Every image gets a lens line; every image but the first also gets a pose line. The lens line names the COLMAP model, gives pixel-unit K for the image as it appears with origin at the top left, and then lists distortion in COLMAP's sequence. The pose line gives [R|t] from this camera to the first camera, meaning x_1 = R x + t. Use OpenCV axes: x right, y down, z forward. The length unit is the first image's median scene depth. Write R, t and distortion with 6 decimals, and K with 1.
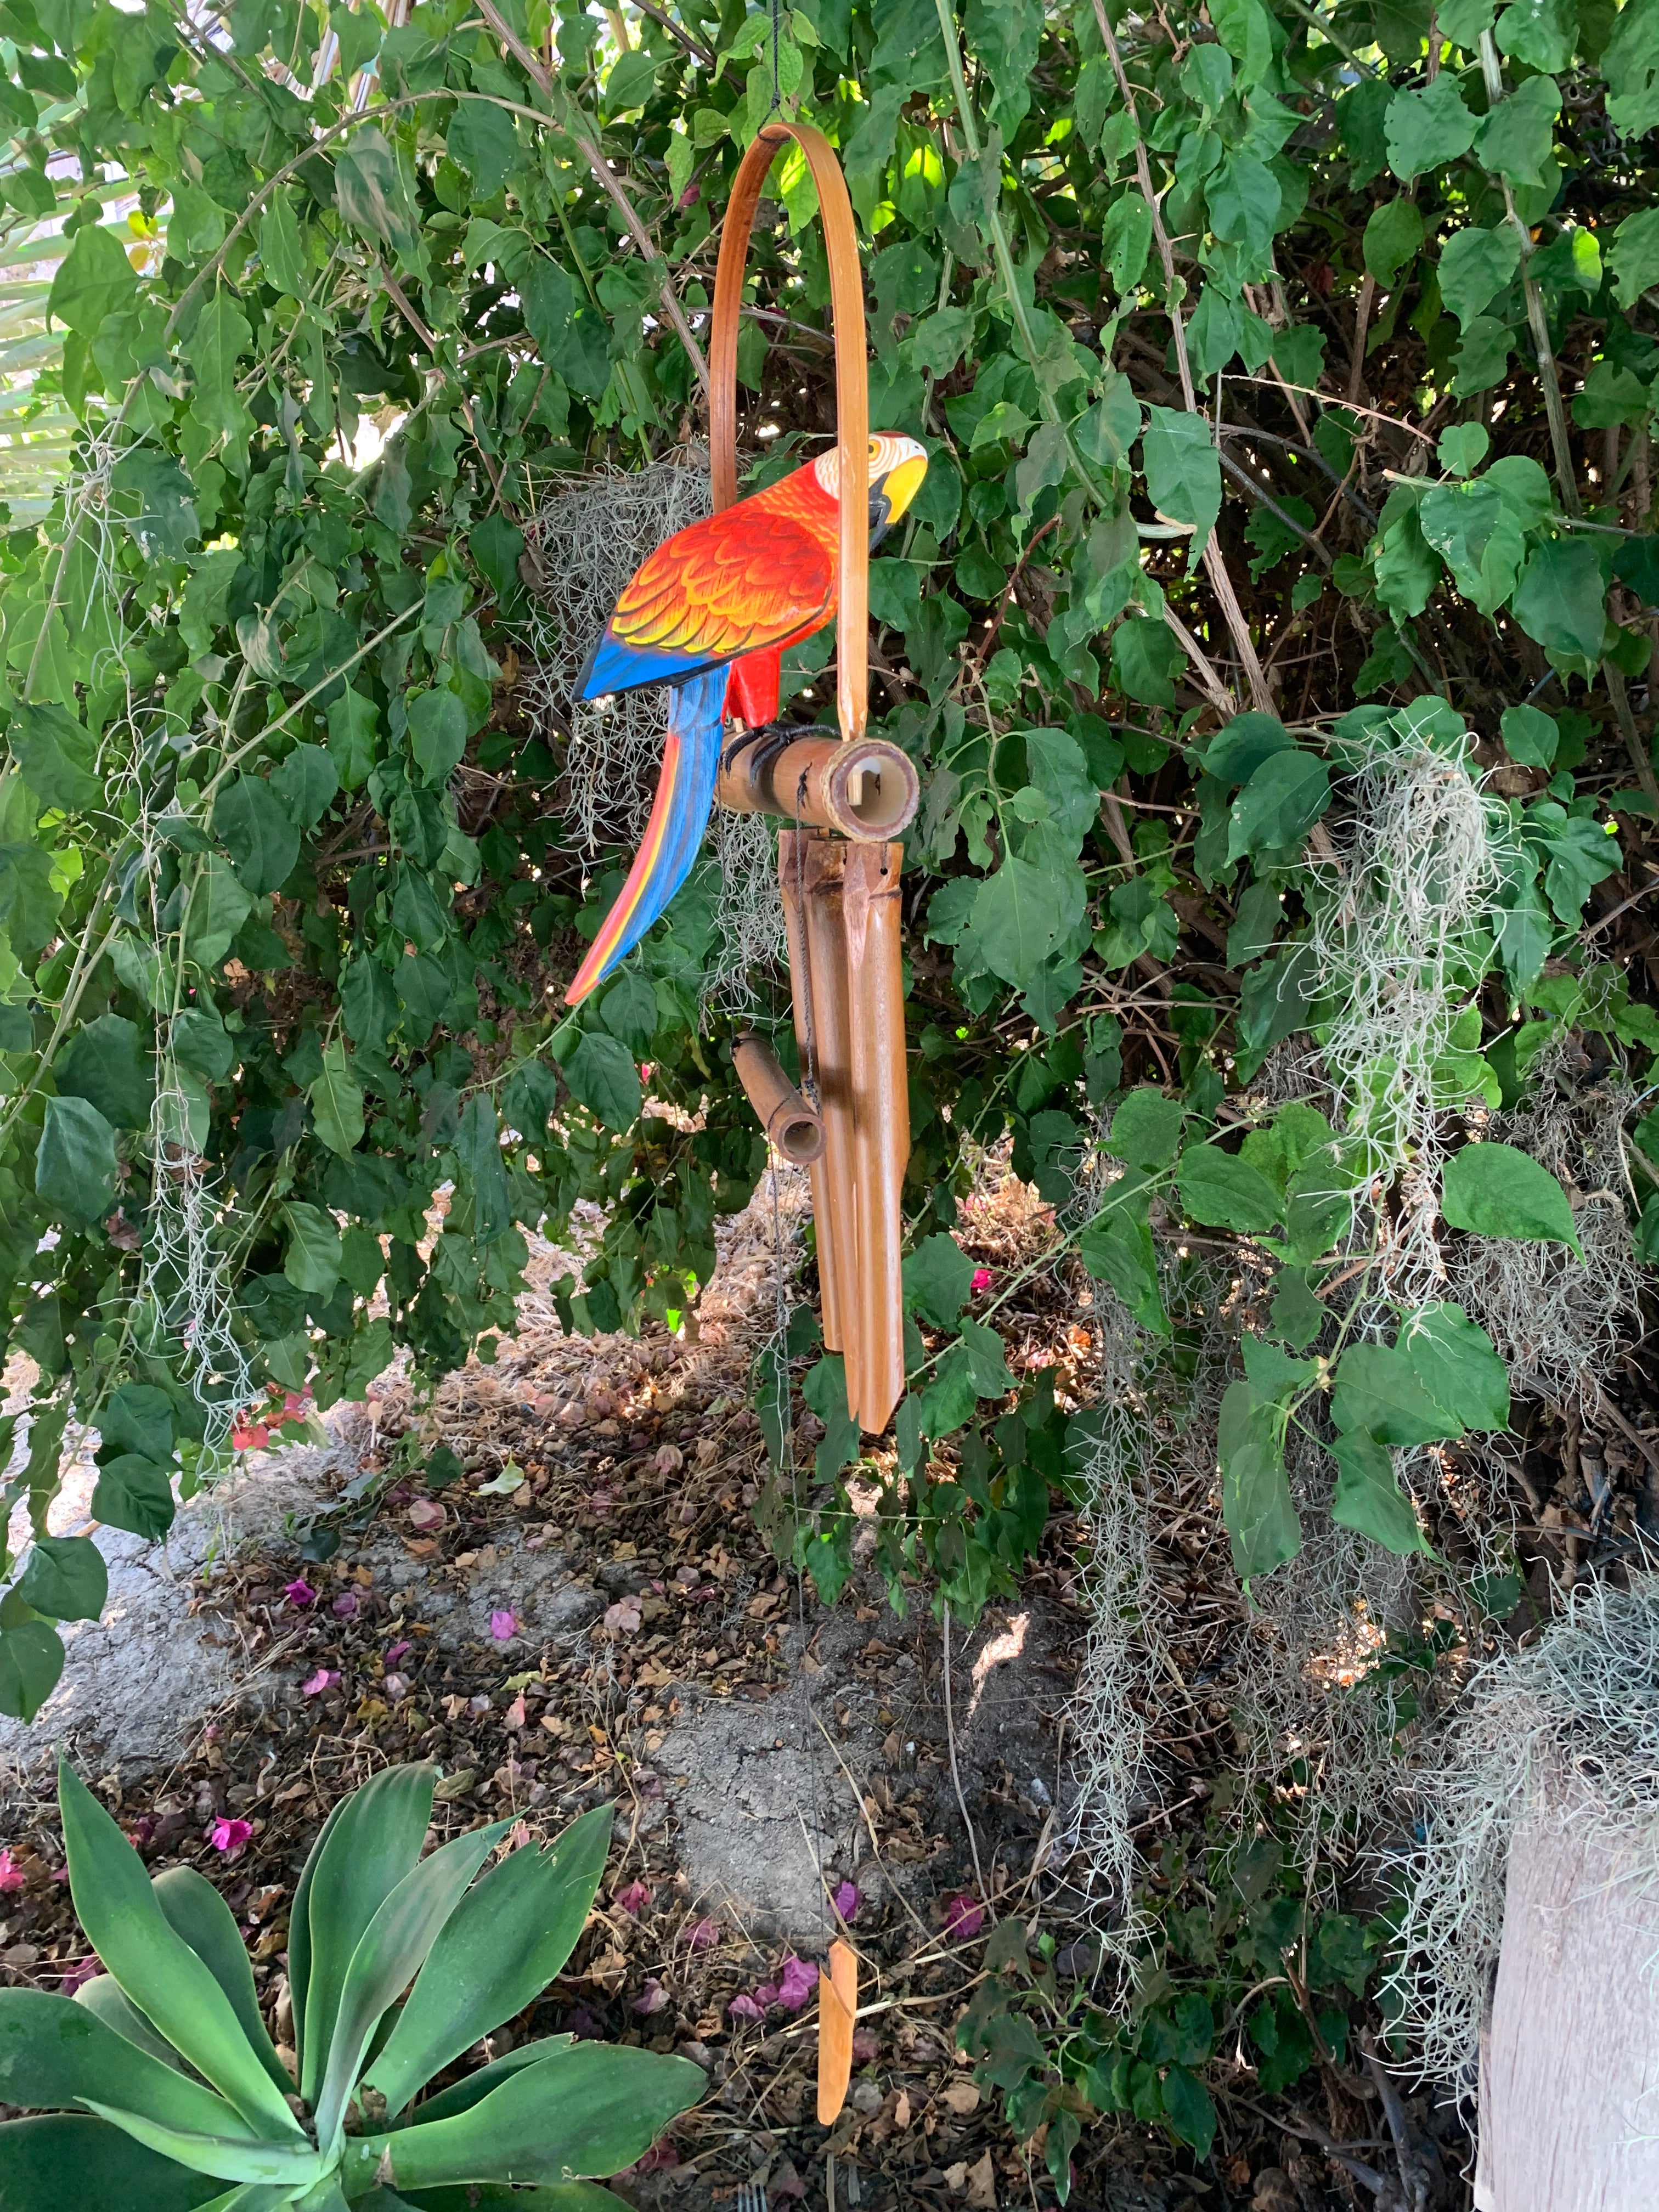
lens RADIAL K [[1773.5, 0, 854.2], [0, 1773.5, 1073.5], [0, 0, 1]] dist [0.001726, 0.000453]
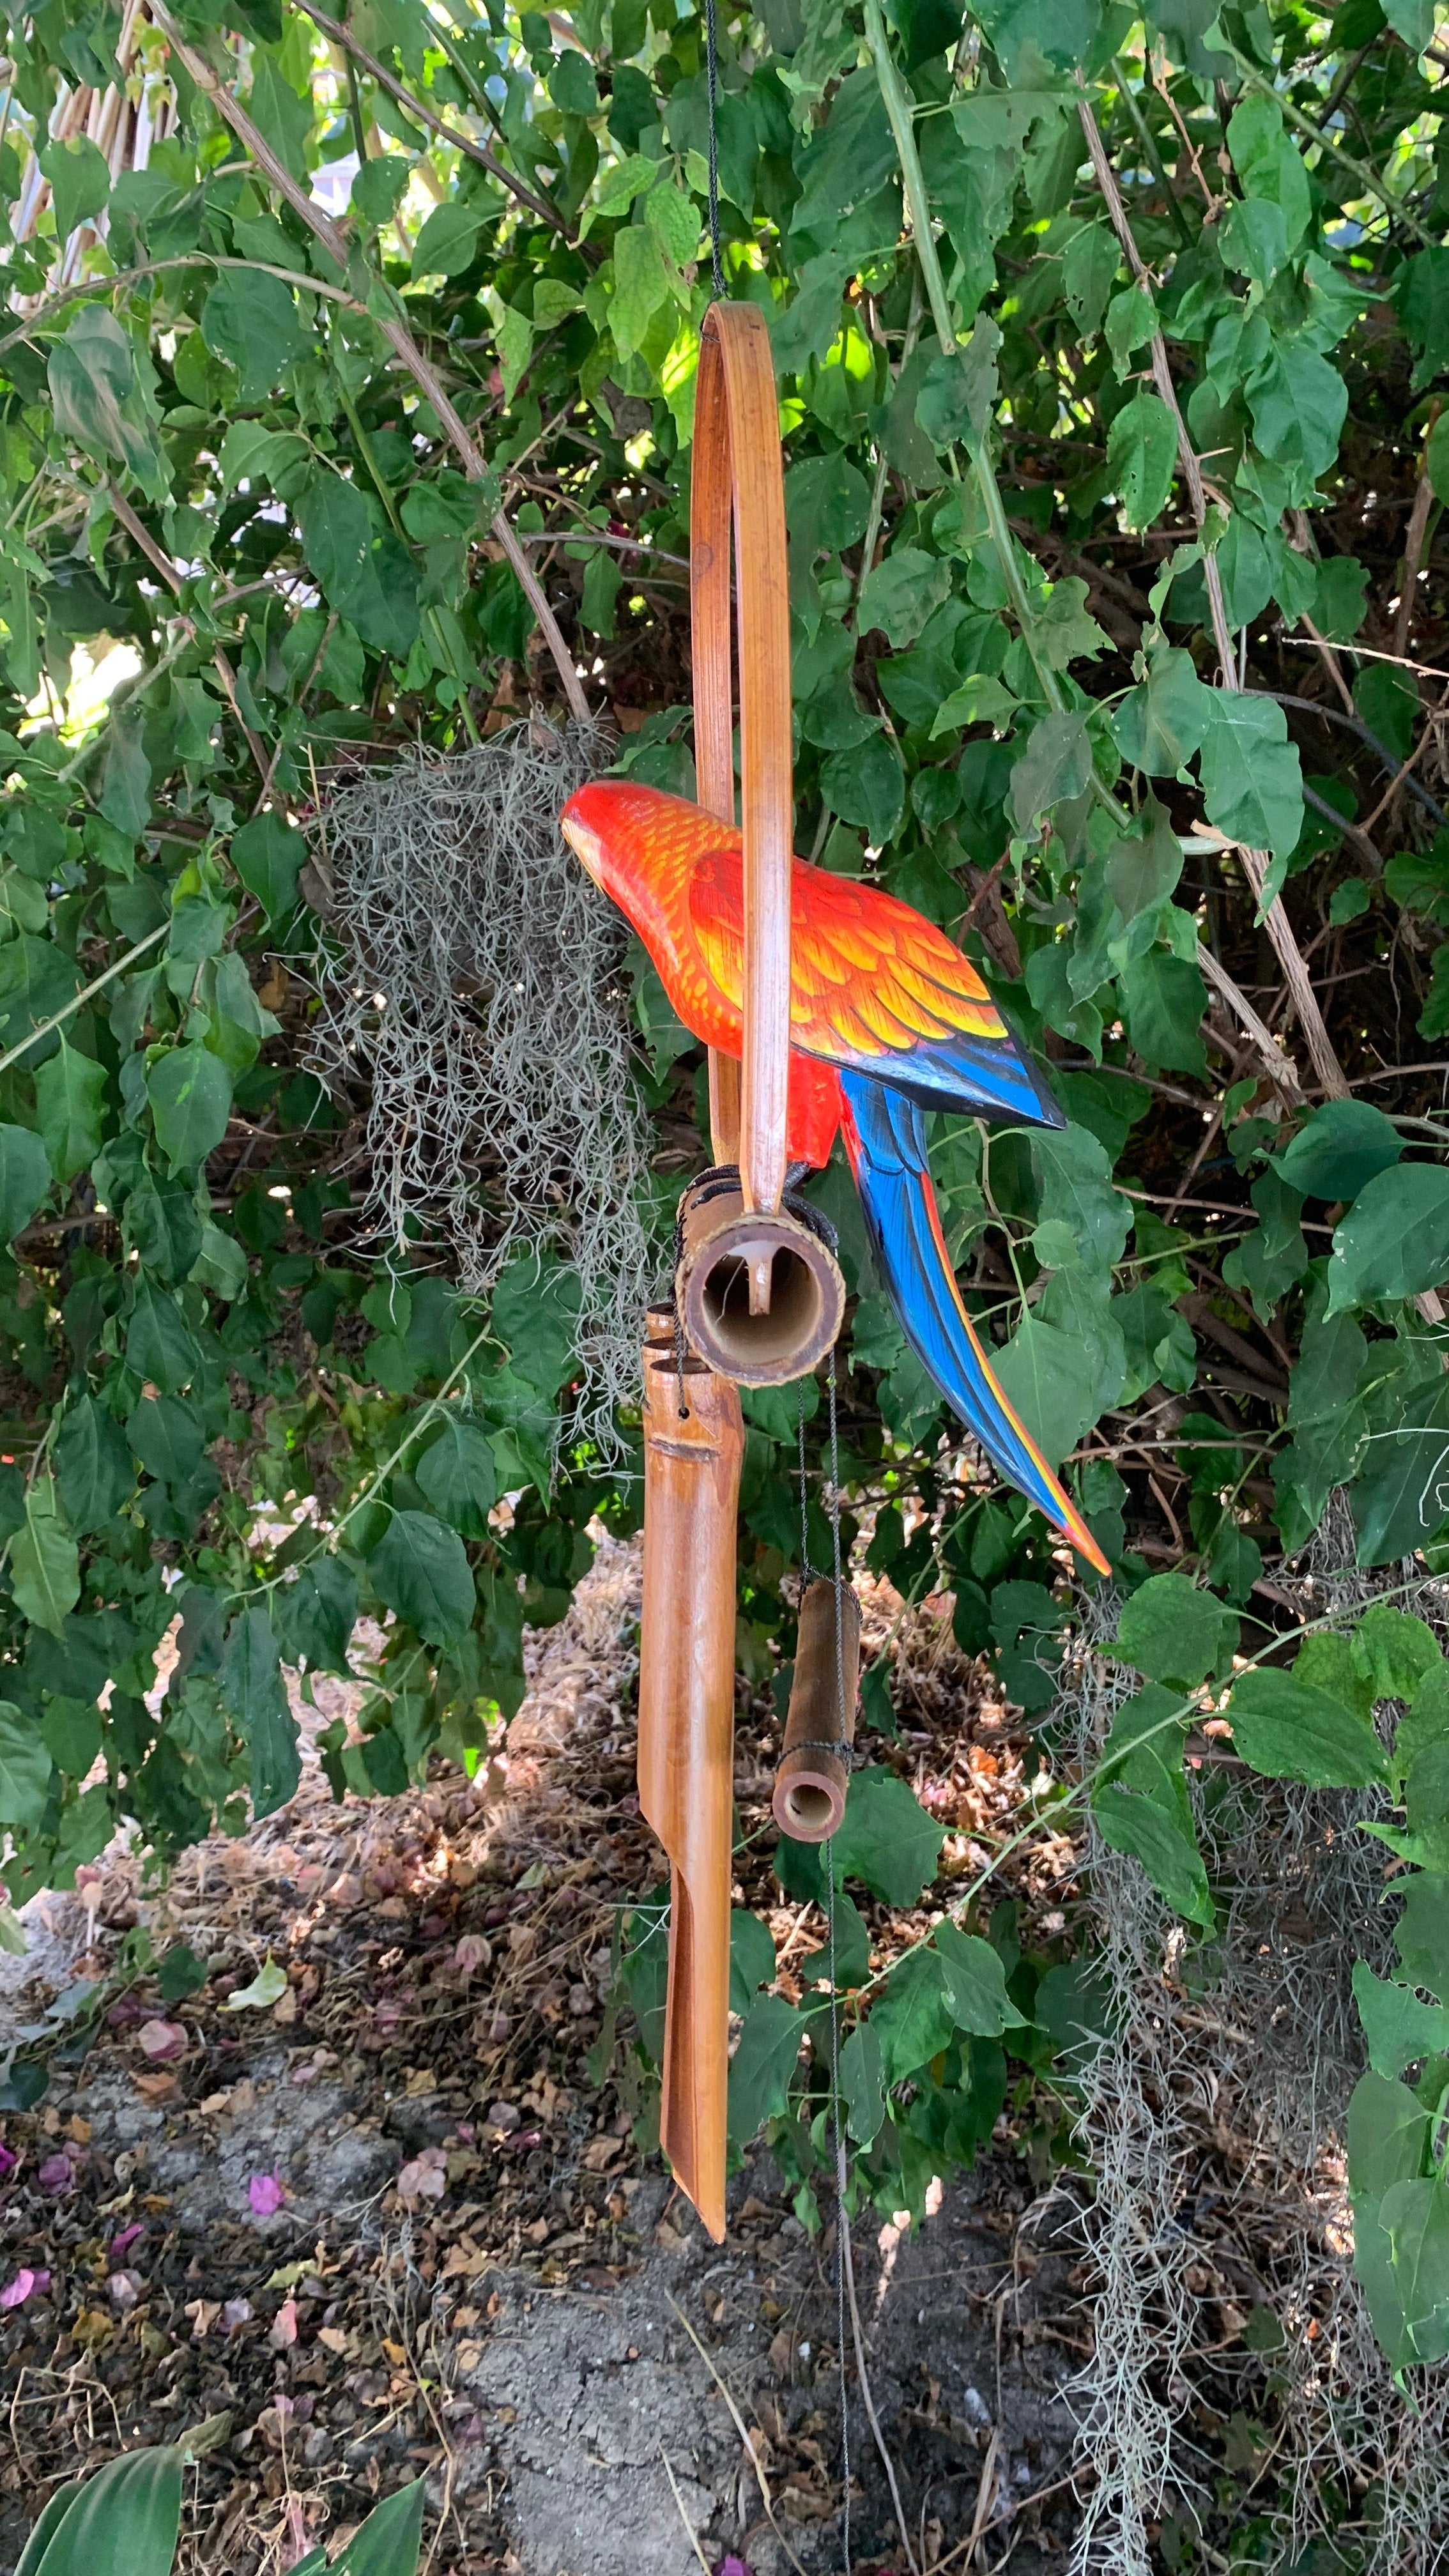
lens RADIAL K [[2063.7, 0, 743.8], [0, 2063.7, 1250.1], [0, 0, 1]] dist [0.001039, 0.004580]
pose [[0.998661, -0.018690, 0.048237, -0.029178], [0.021200, 0.998419, -0.052066, -0.050283], [-0.047188, 0.053019, 0.997478, 0.085730]]
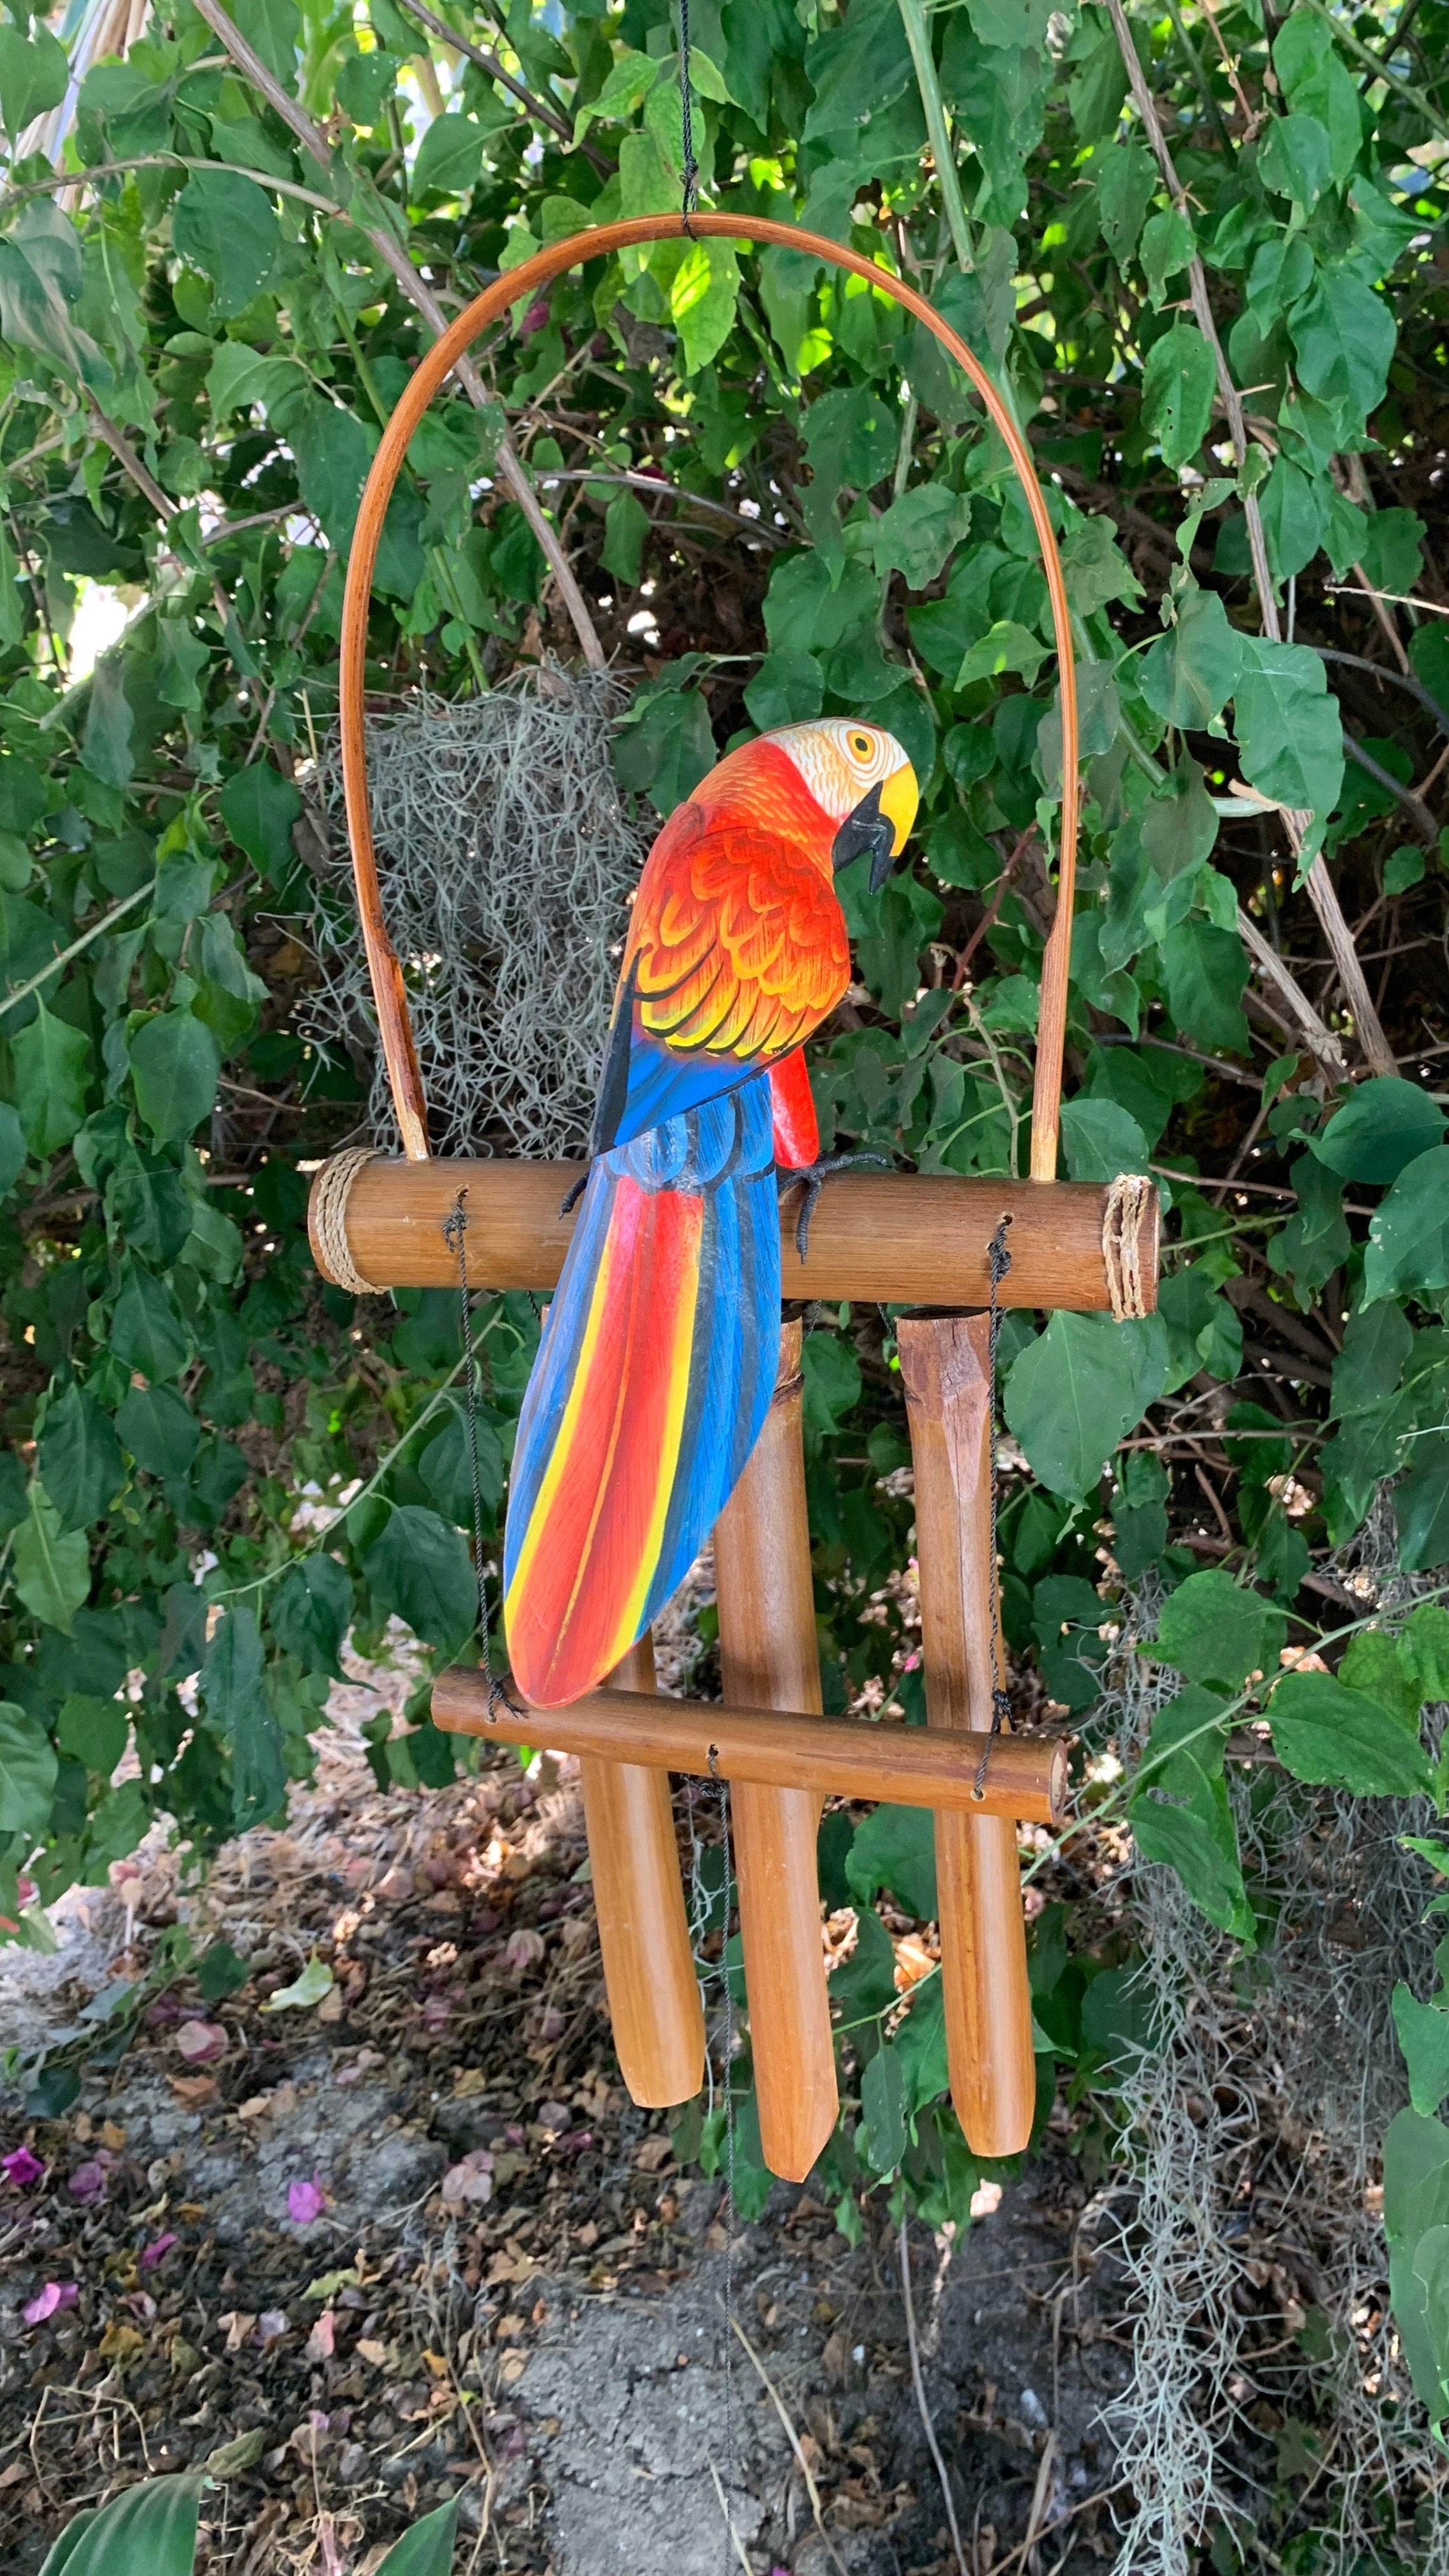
lens RADIAL K [[2068.0, 0, 912.8], [0, 2068.0, 1246.8], [0, 0, 1]] dist [-0.003915, 0.006560]
pose [[0.996206, -0.017396, 0.085272, -0.012032], [0.020853, 0.998989, -0.039818, -0.053253], [-0.084493, 0.041445, 0.995562, 0.109978]]
